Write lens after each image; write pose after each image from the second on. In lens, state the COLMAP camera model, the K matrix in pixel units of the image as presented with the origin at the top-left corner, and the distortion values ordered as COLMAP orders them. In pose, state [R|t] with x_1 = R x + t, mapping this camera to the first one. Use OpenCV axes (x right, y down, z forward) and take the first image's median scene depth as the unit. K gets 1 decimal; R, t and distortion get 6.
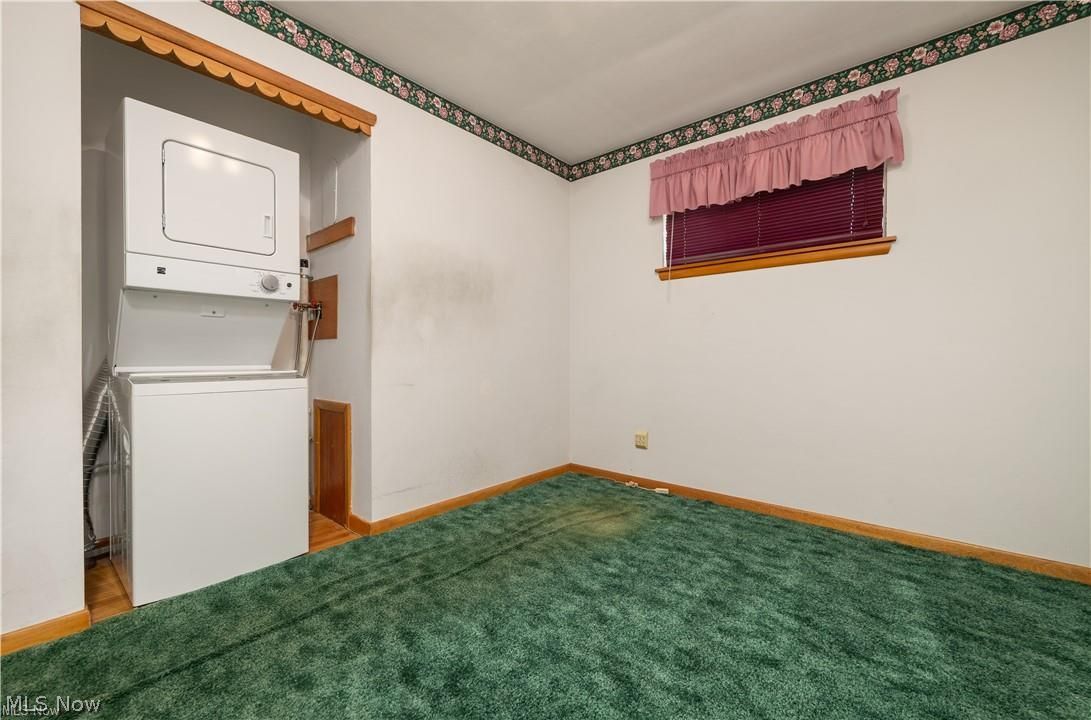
lens RADIAL K [[444.3, 0, 544.2], [0, 444.3, 358.2], [0, 0, 1]] dist [0.000950, -0.000843]
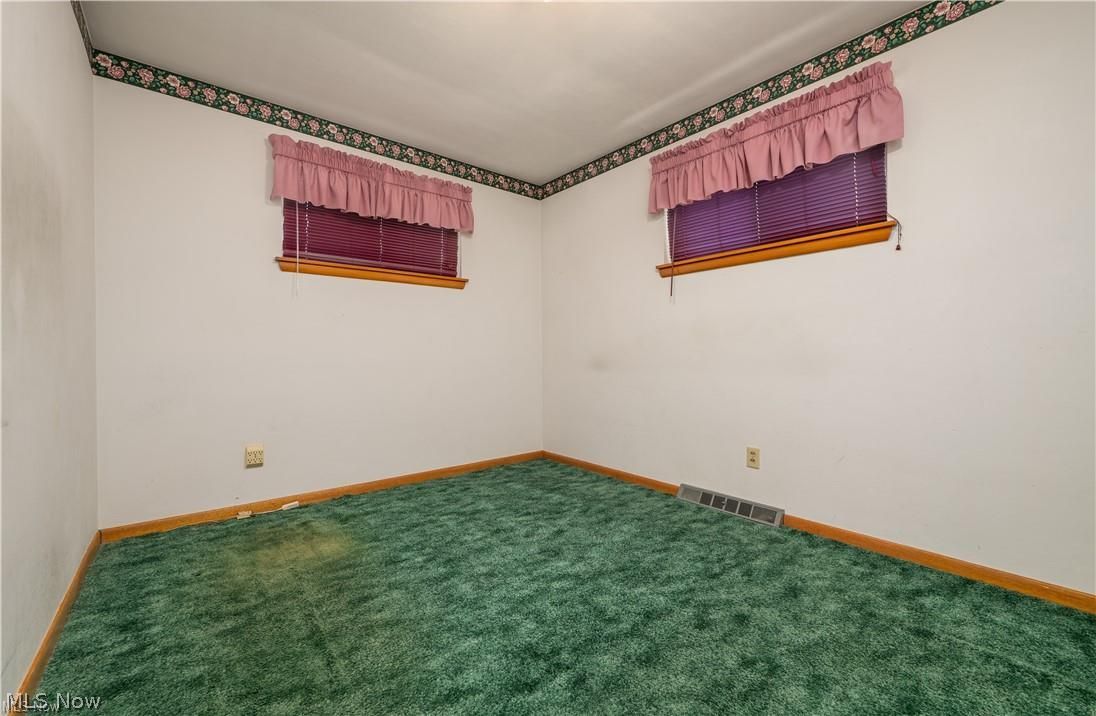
lens RADIAL K [[441.5, 0, 546.7], [0, 441.5, 355.8], [0, 0, 1]] dist [0.002621, 0.000303]
pose [[0.169286, -0.003254, 0.985562, -0.712972], [0.011084, 0.999938, 0.001398, -0.000288], [-0.985505, 0.010688, 0.169312, 0.453771]]
